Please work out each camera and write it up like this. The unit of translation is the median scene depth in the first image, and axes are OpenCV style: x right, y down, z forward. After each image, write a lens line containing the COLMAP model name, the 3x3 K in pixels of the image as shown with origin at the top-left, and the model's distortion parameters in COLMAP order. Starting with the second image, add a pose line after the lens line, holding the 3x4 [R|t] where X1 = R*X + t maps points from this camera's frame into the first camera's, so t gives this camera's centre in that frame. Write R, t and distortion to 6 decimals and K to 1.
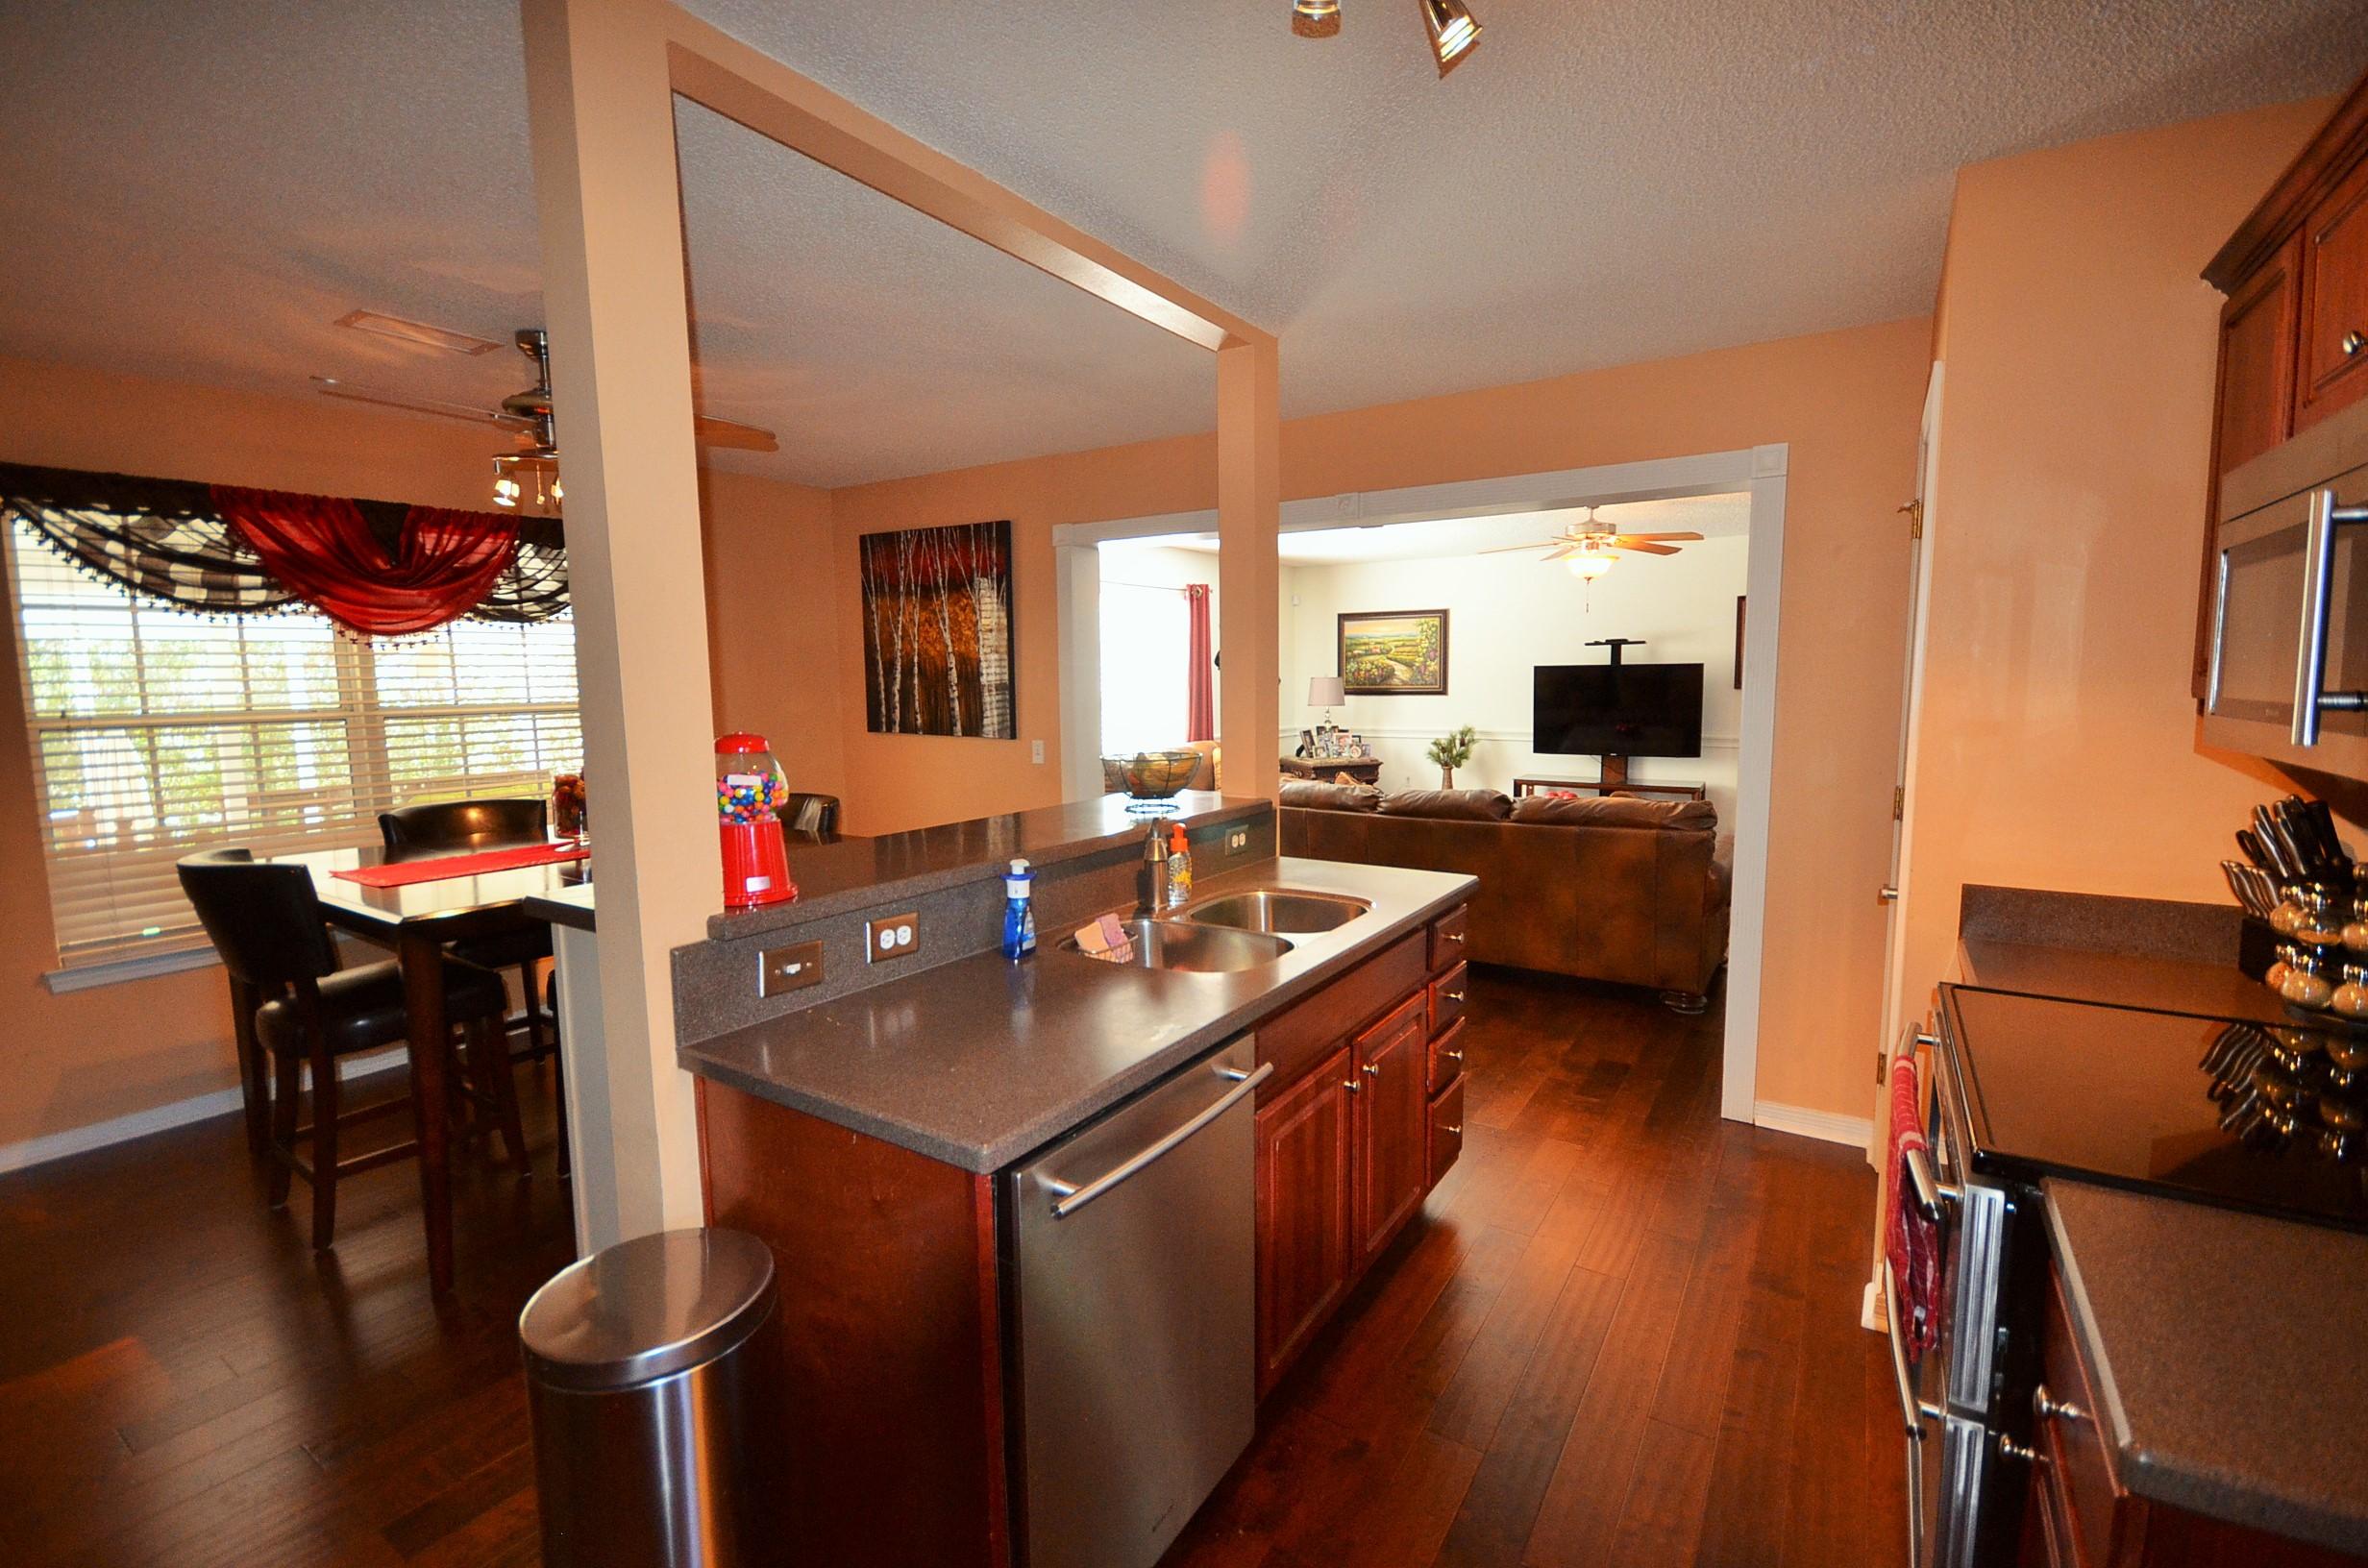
lens RADIAL K [[1022.2, 0, 1208.7], [0, 1022.2, 786.5], [0, 0, 1]] dist [-0.004991, -0.010111]
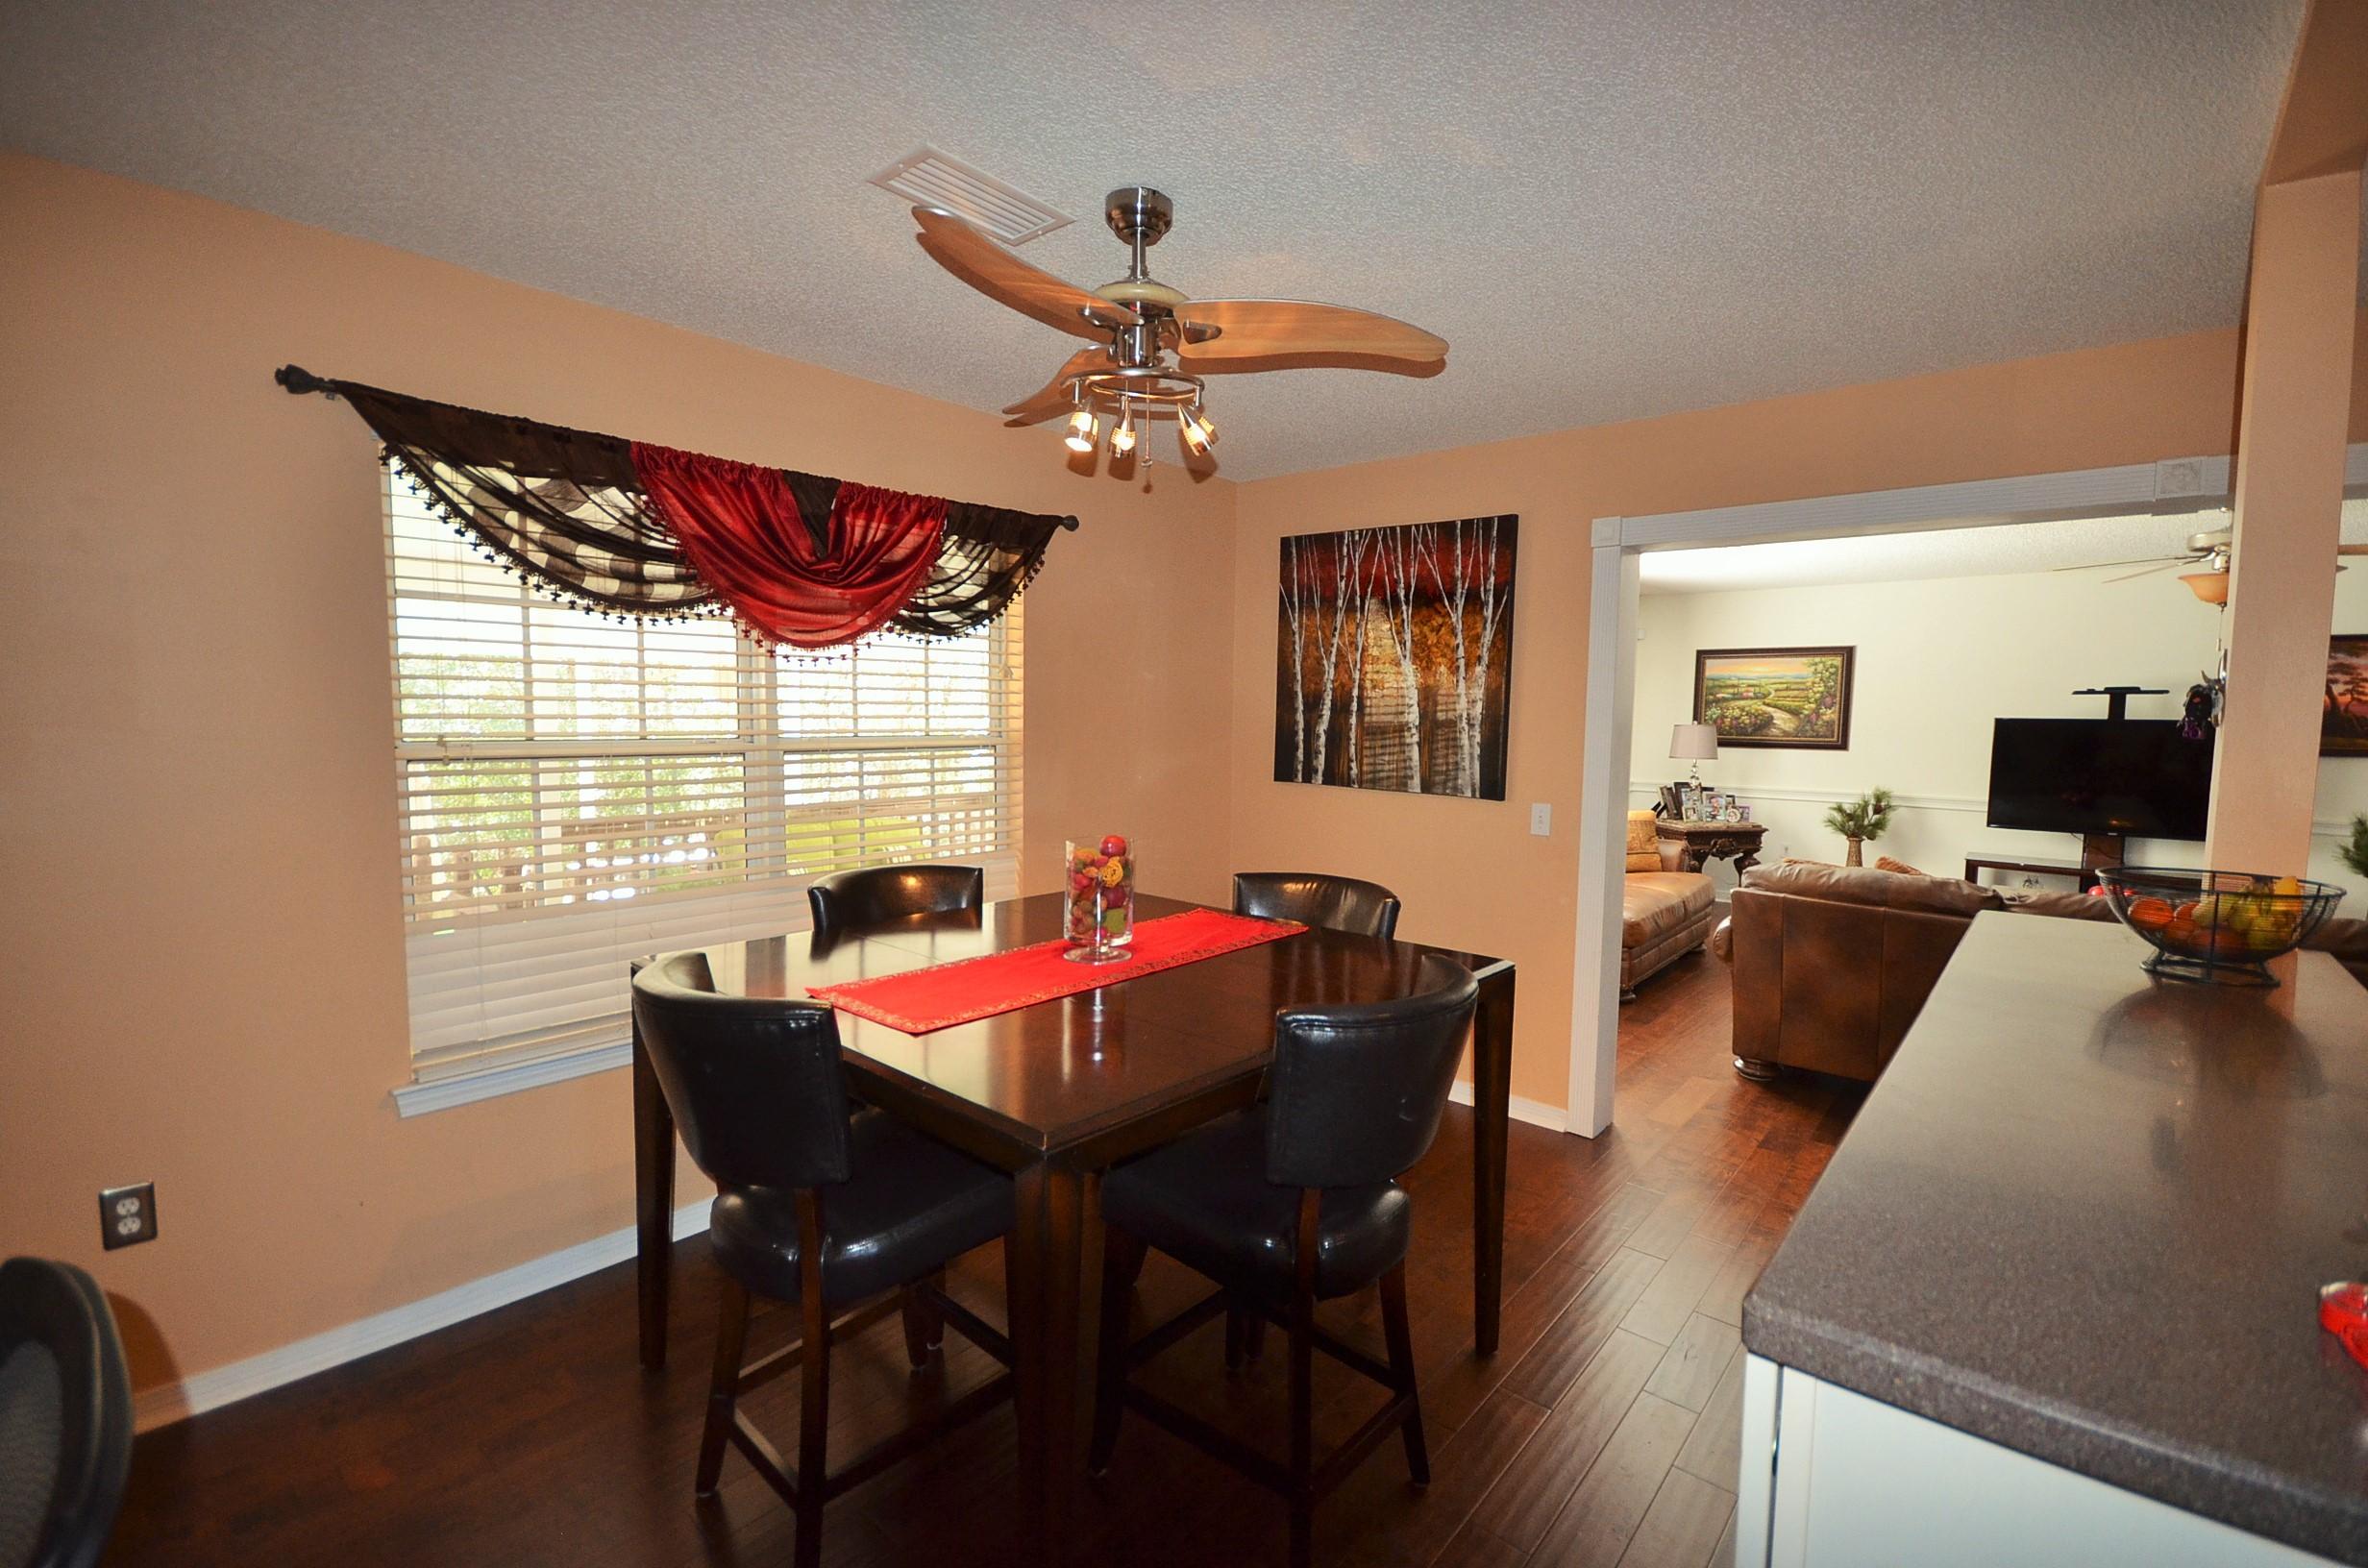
lens RADIAL K [[1022.2, 0, 1190.4], [0, 1022.2, 781.8], [0, 0, 1]] dist [-0.004991, -0.010111]
pose [[0.988404, 0.034923, -0.147774, -0.361831], [-0.040746, 0.998500, -0.036566, -0.026955], [0.146276, 0.042163, 0.988345, 0.250681]]
